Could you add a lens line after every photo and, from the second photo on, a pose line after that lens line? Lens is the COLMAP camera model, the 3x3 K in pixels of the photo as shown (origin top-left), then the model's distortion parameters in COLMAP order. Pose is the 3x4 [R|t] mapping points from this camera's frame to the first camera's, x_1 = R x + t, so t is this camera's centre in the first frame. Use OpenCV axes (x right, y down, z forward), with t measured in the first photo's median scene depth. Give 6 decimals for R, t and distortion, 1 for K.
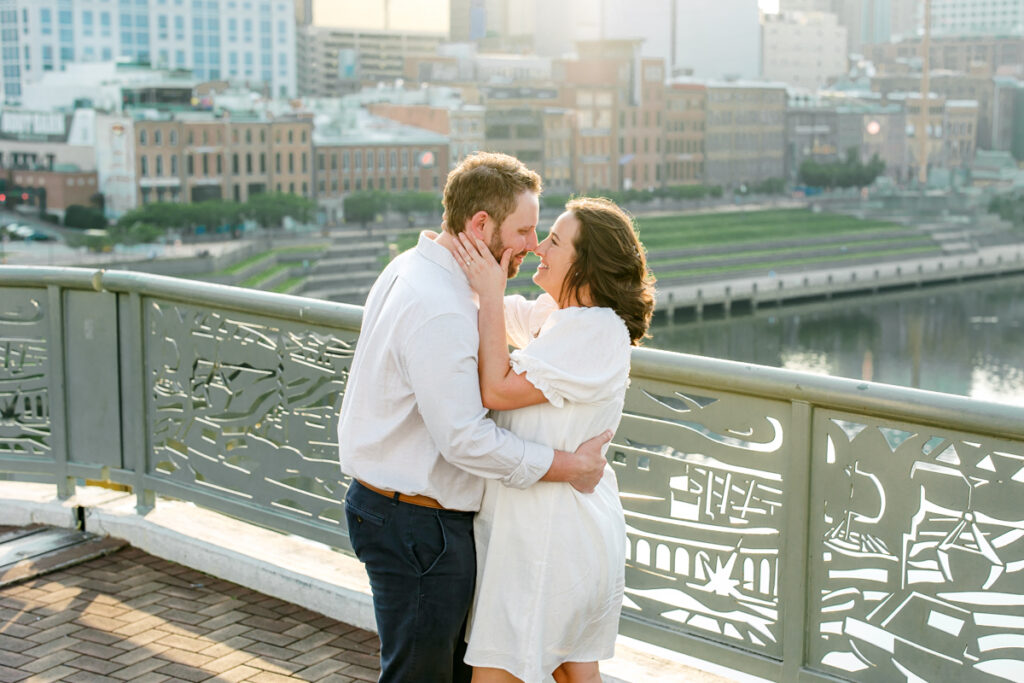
lens RADIAL K [[1599.4, 0, 564.0], [0, 1599.4, 329.2], [0, 0, 1]] dist [-0.003876, 0.182783]
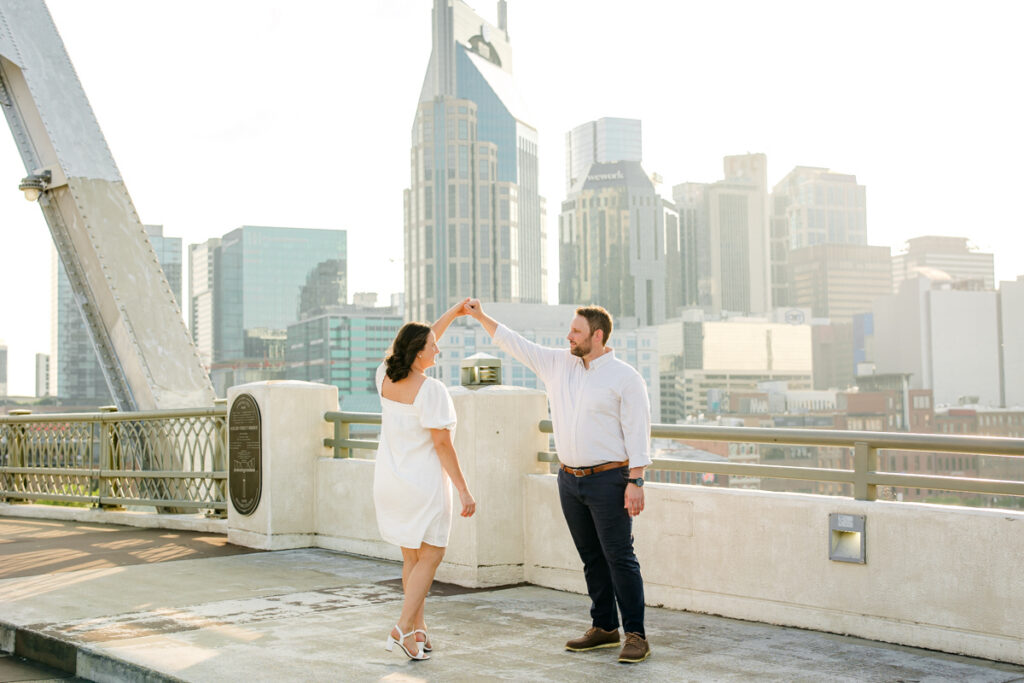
lens RADIAL K [[1451.3, 0, 520.3], [0, 1451.3, 355.2], [0, 0, 1]] dist [0.005257, 0.019711]
pose [[0.948895, -0.037853, -0.313314, 5.038654], [-0.024018, 0.981240, -0.191290, 0.716721], [0.314677, 0.189039, 0.930184, -3.652105]]
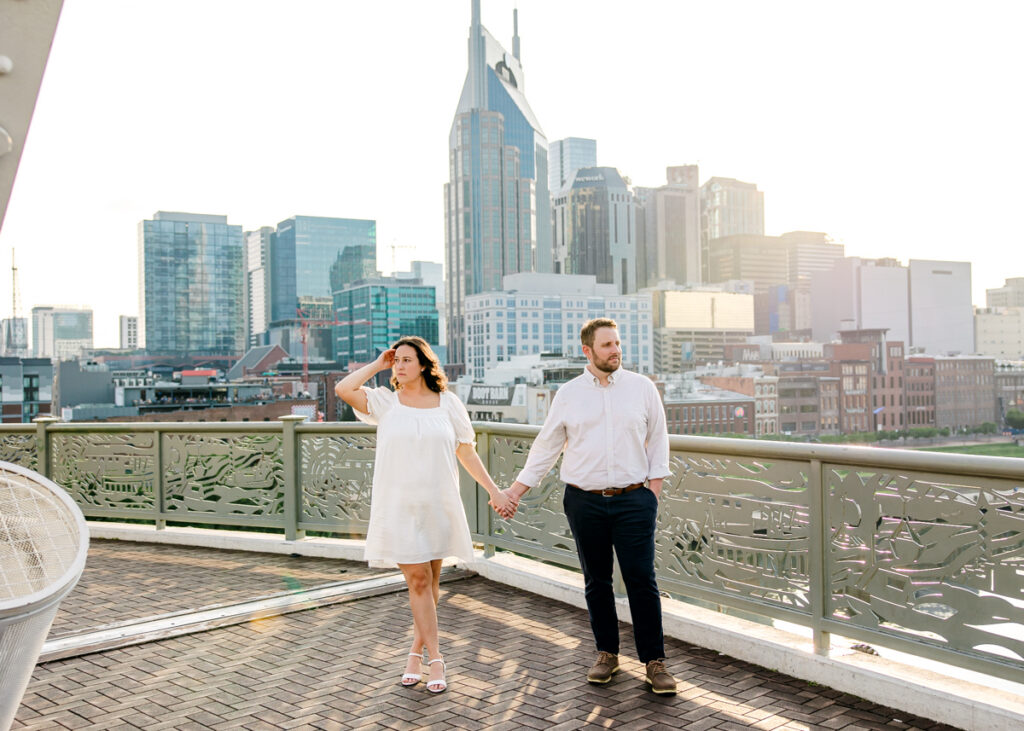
lens RADIAL K [[1068.3, 0, 577.9], [0, 1068.3, 365.1], [0, 0, 1]] dist [0.015230, 0.010020]
pose [[0.971936, -0.024963, -0.233917, 0.092993], [-0.010682, 0.988645, -0.149888, 0.065418], [0.235002, 0.148180, 0.960633, -0.111986]]
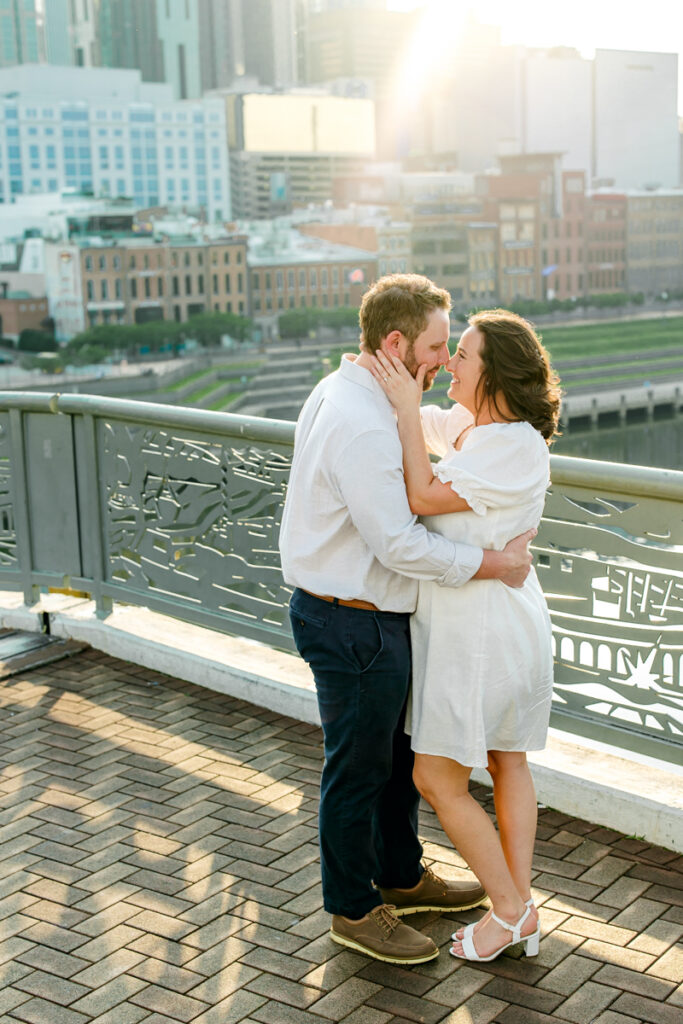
lens RADIAL K [[1533.0, 0, 363.4], [0, 1533.0, 510.2], [0, 0, 1]] dist [-0.012154, 0.181957]
pose [[0.996294, -0.017785, -0.084149, 0.001166], [0.021728, 0.998697, 0.046175, -0.001299], [0.083218, -0.047832, 0.995383, -0.010170]]
